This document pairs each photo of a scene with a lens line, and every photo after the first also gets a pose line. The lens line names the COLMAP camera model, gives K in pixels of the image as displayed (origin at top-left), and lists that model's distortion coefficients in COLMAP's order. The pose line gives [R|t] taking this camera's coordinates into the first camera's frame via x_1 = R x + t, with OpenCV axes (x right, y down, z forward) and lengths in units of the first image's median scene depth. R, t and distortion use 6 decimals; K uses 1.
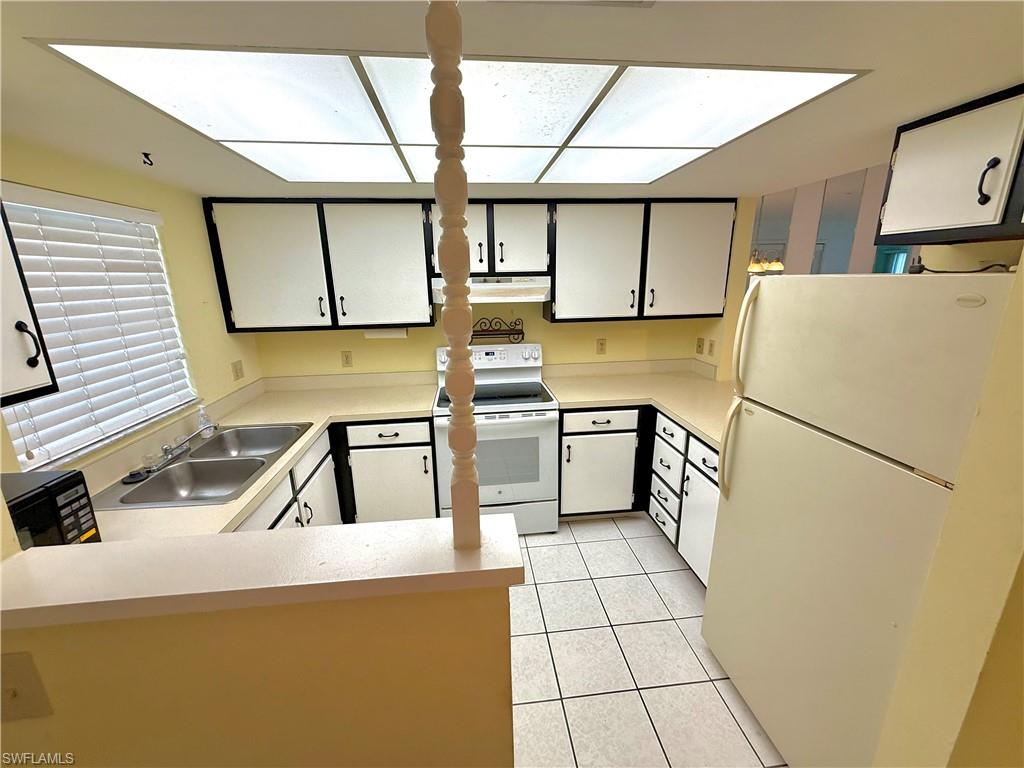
lens RADIAL K [[411.6, 0, 508.8], [0, 411.6, 386.5], [0, 0, 1]] dist [0.015231, 0.000026]
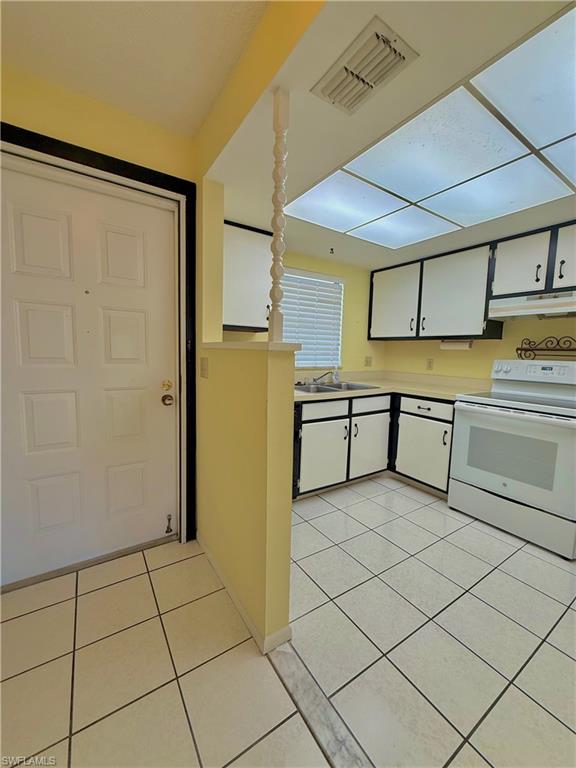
lens RADIAL K [[308.7, 0, 280.5], [0, 308.7, 380.6], [0, 0, 1]] dist [0.015231, 0.000026]
pose [[0.458039, 0.127819, -0.879695, 0.395225], [-0.265493, 0.964111, 0.001847, 0.148377], [0.848359, 0.232707, 0.475535, 0.045057]]
